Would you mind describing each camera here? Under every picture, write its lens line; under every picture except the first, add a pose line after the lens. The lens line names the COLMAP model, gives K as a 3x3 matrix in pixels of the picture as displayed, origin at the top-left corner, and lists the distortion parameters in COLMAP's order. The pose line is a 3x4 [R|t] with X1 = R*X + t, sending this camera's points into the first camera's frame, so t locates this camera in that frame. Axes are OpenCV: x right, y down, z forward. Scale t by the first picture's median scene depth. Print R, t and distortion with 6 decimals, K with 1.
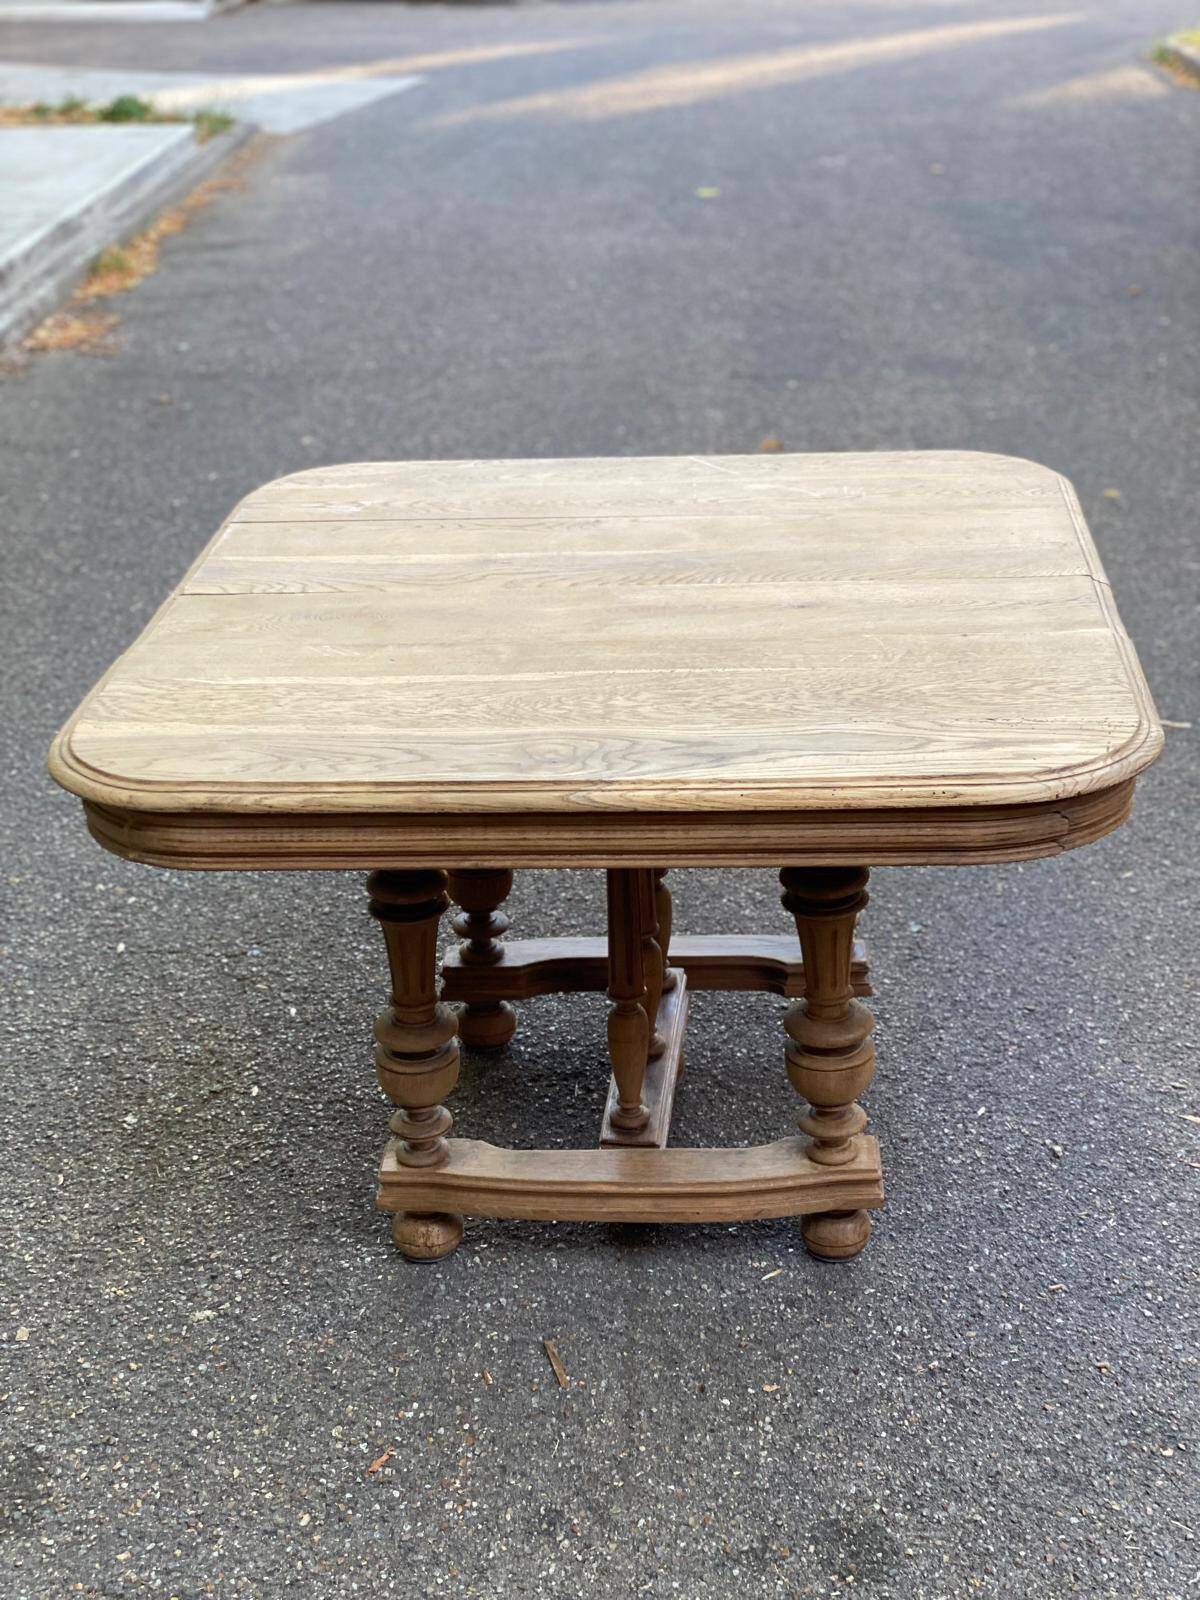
lens RADIAL K [[2401.0, 0, 604.0], [0, 2401.0, 794.5], [0, 0, 1]] dist [0.081248, 0.000000]
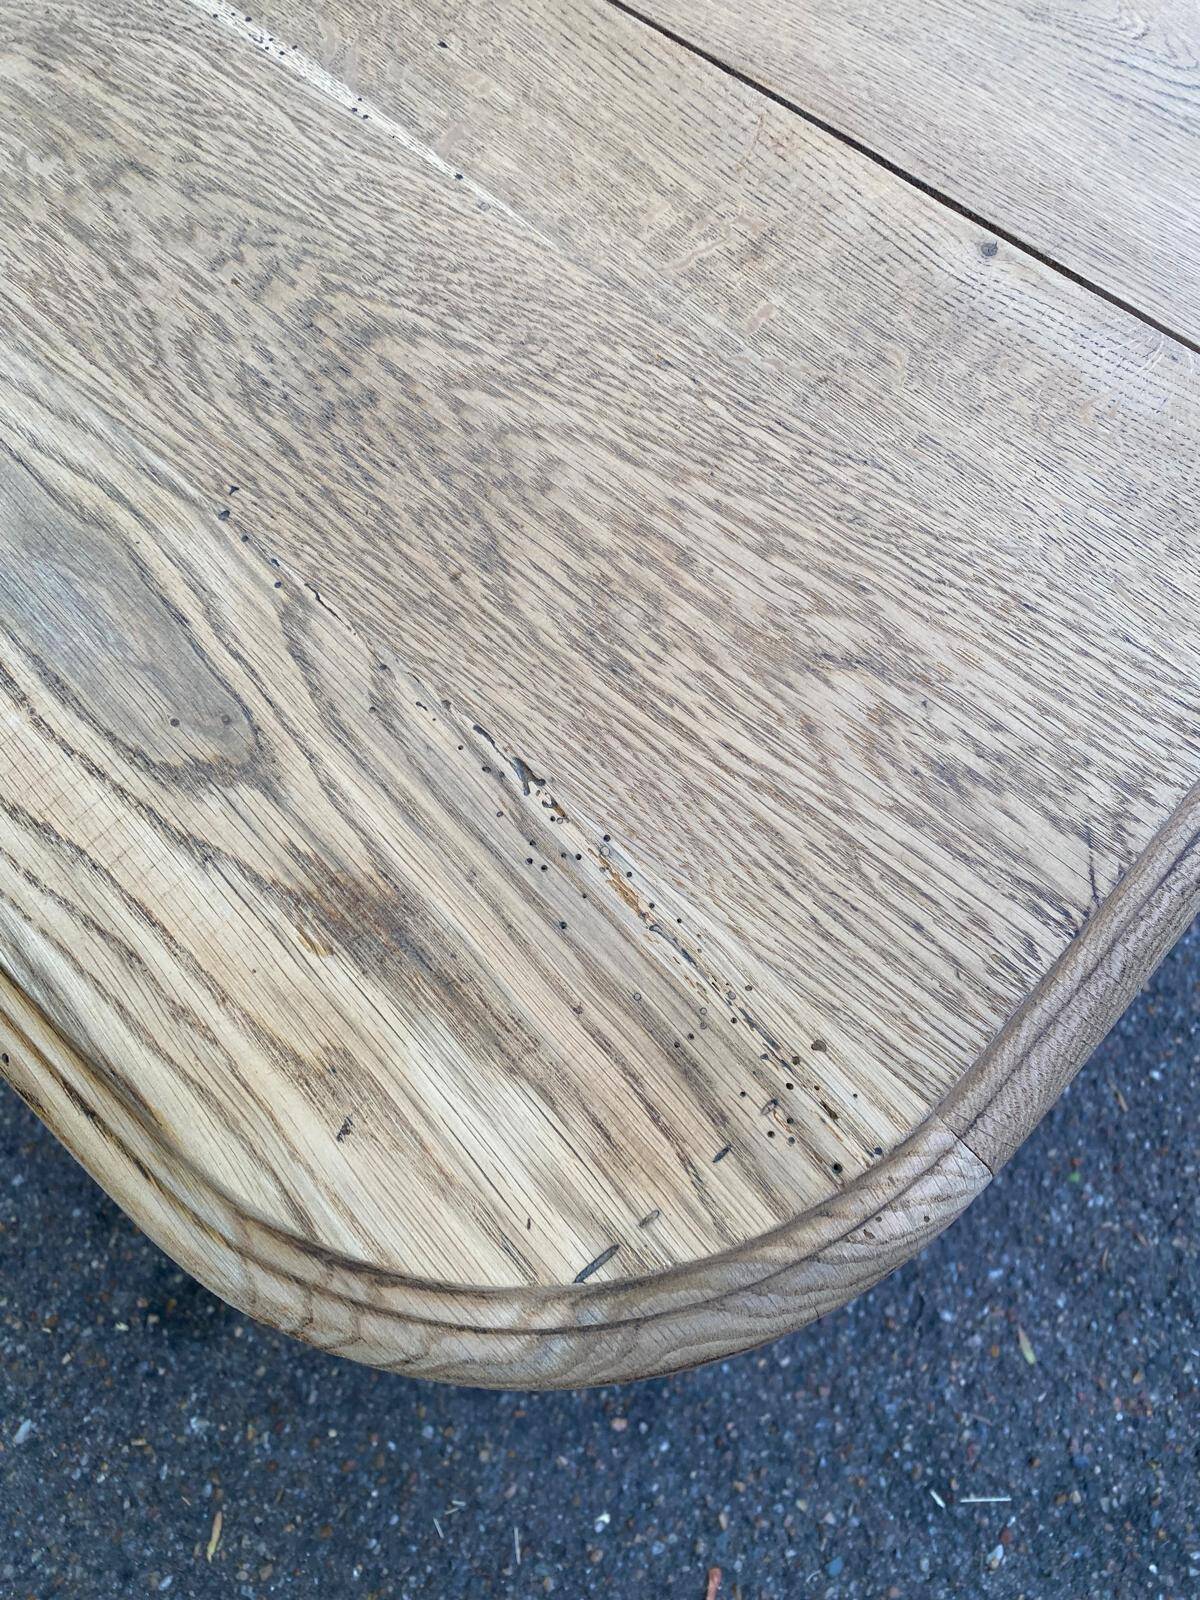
lens RADIAL K [[1226.0, 0, 611.2], [0, 1226.0, 765.8], [0, 0, 1]] dist [0.007899, -0.009169]
pose [[0.791401, 0.575690, -0.205584, 0.171990], [-0.244060, 0.605904, 0.757176, -0.127392], [0.560463, -0.549055, 0.620016, 0.789447]]
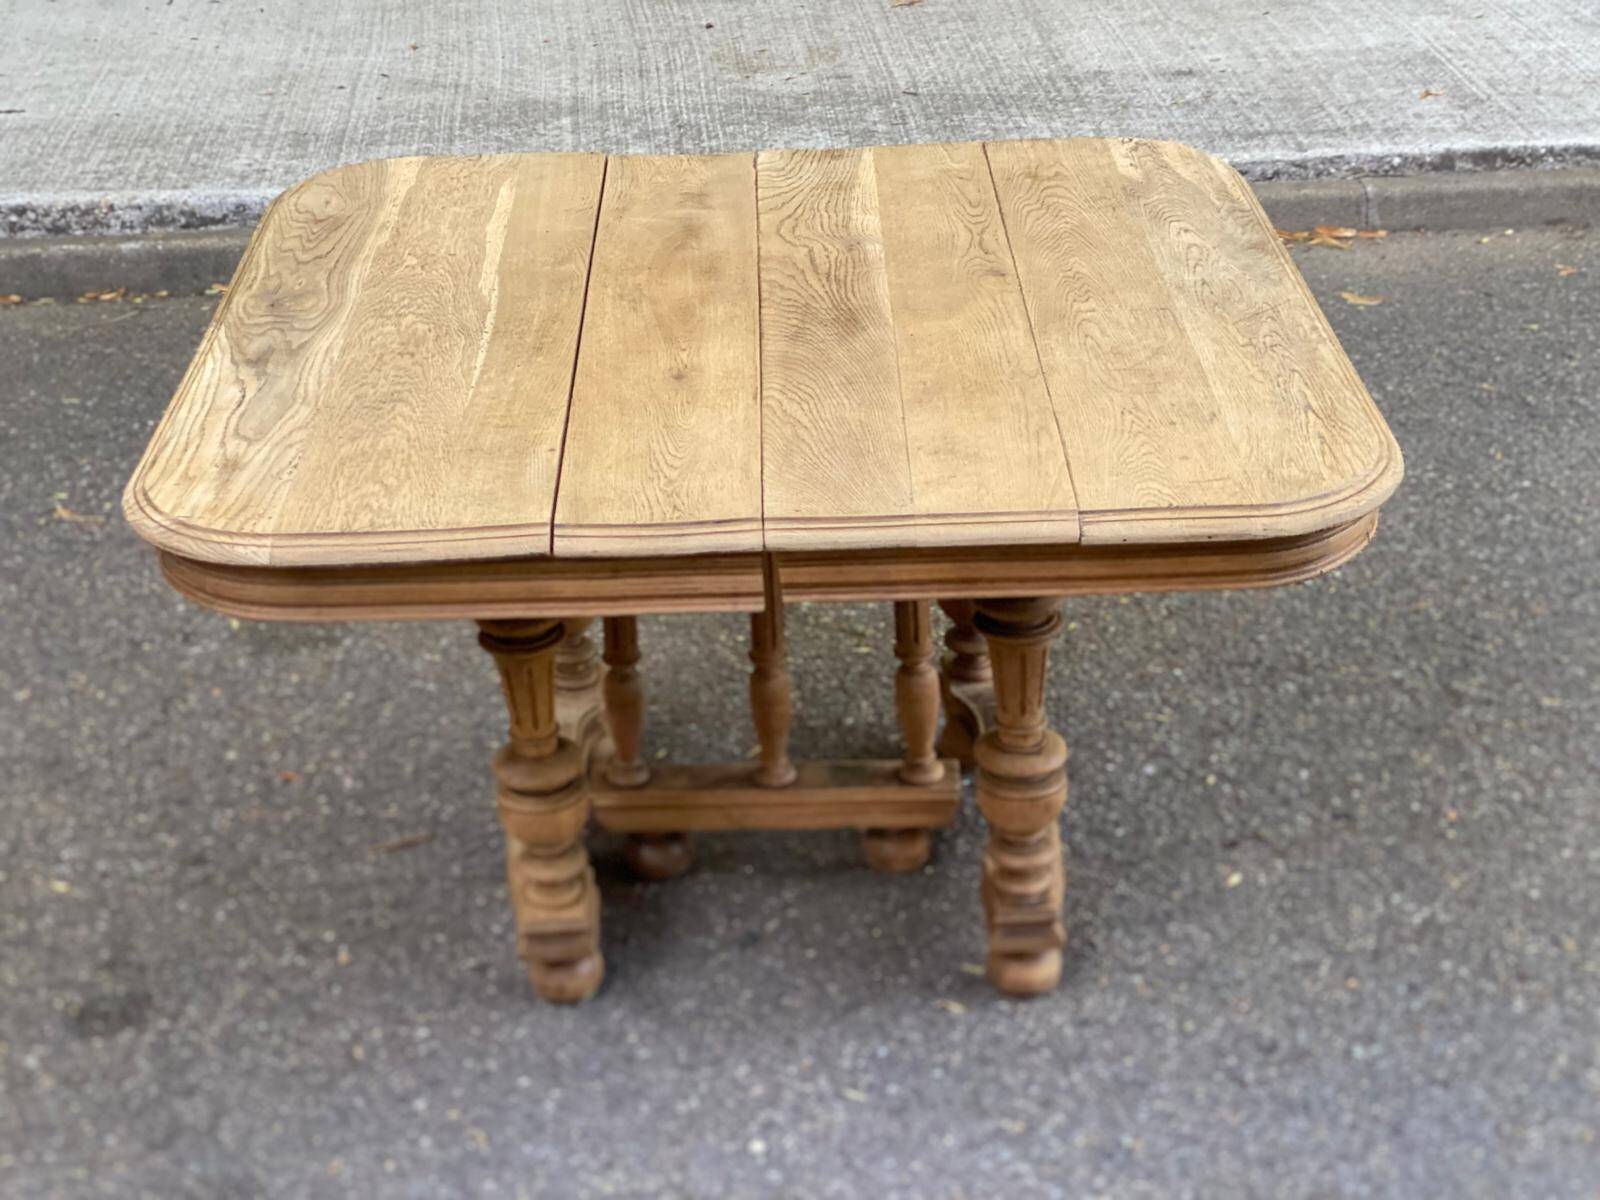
lens RADIAL K [[2396.6, 0, 756.0], [0, 2396.6, 588.7], [0, 0, 1]] dist [0.099387, 0.000000]
pose [[0.081504, 0.503659, -0.860049, 0.882773], [-0.364557, 0.818188, 0.444597, -0.417104], [0.927607, 0.277301, 0.250298, 0.815825]]
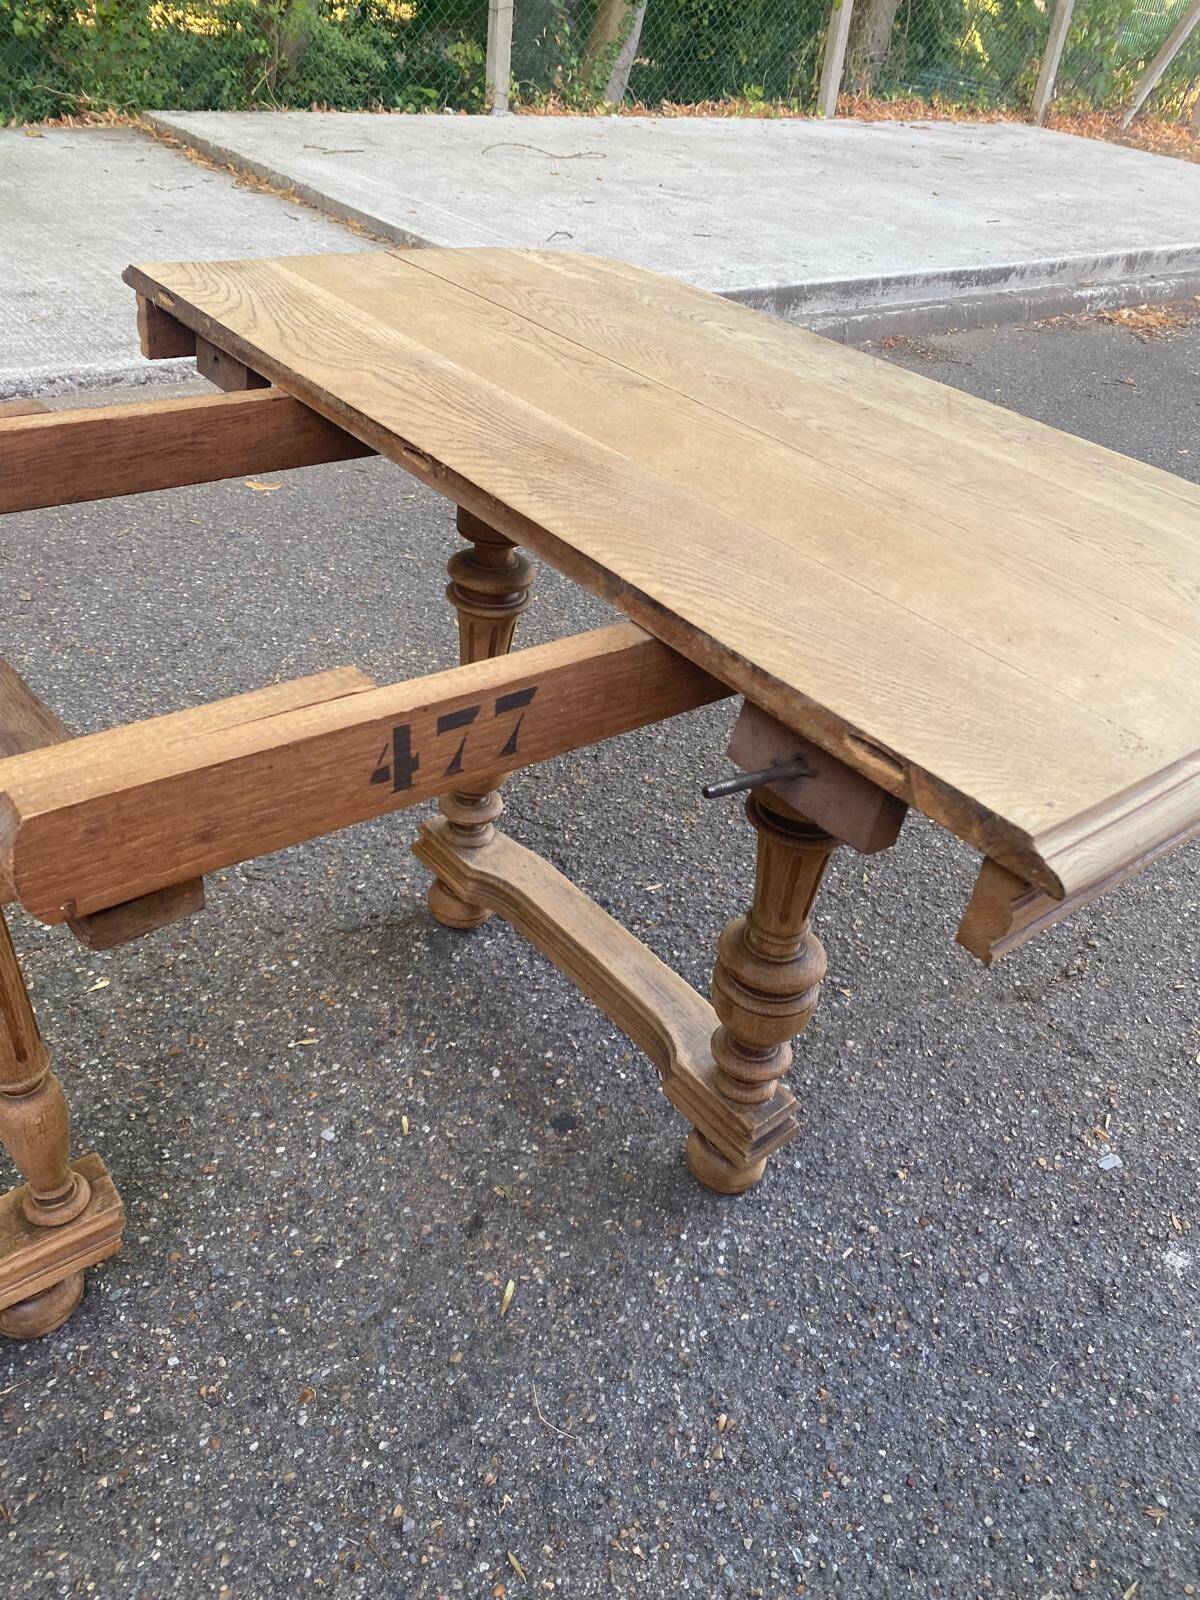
lens RADIAL K [[1226.0, 0, 597.1], [0, 1226.0, 768.4], [0, 0, 1]] dist [0.007899, -0.009169]
pose [[0.641341, 0.520595, -0.563616, 0.216376], [-0.415960, 0.853182, 0.314735, -0.215672], [0.644716, 0.032589, 0.763727, 0.999198]]
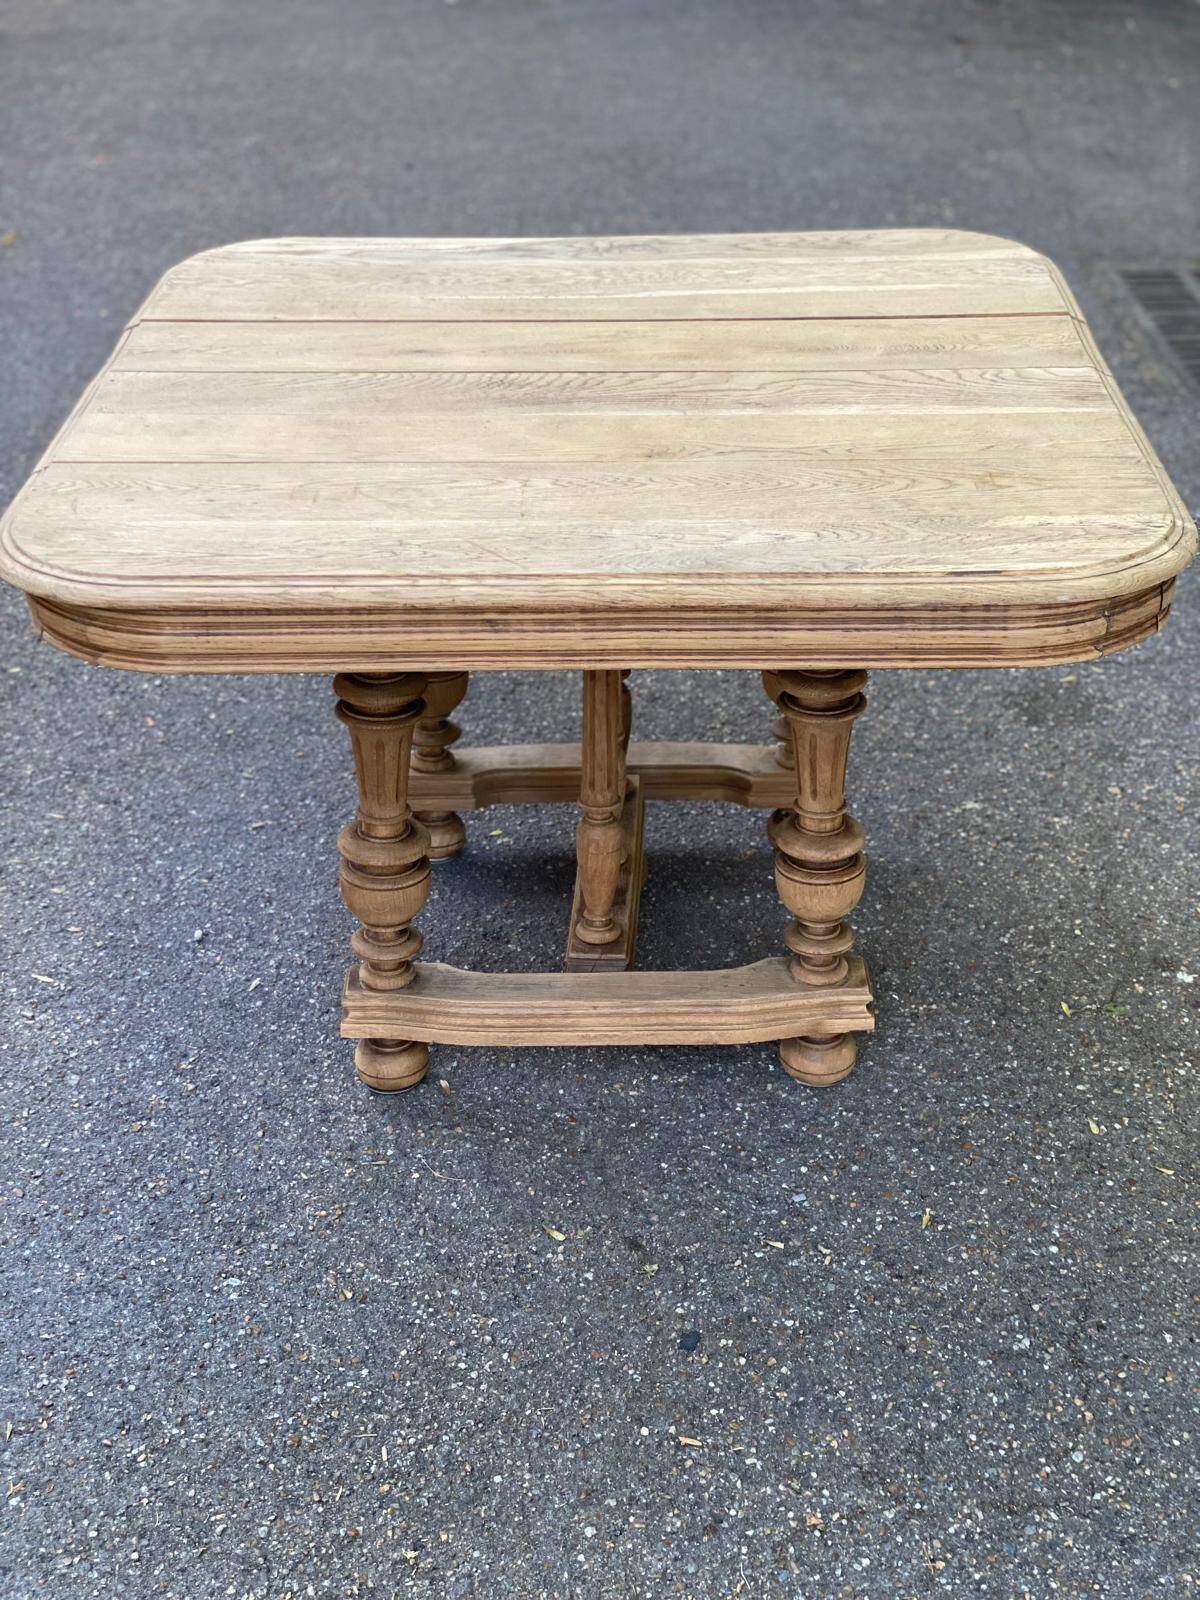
lens RADIAL K [[2396.6, 0, 605.1], [0, 2396.6, 786.4], [0, 0, 1]] dist [0.099387, 0.000000]
pose [[-0.996749, 0.077519, -0.021949, 0.040293], [0.032336, 0.634455, 0.772283, -0.722167], [0.073792, 0.769063, -0.634900, 1.756946]]
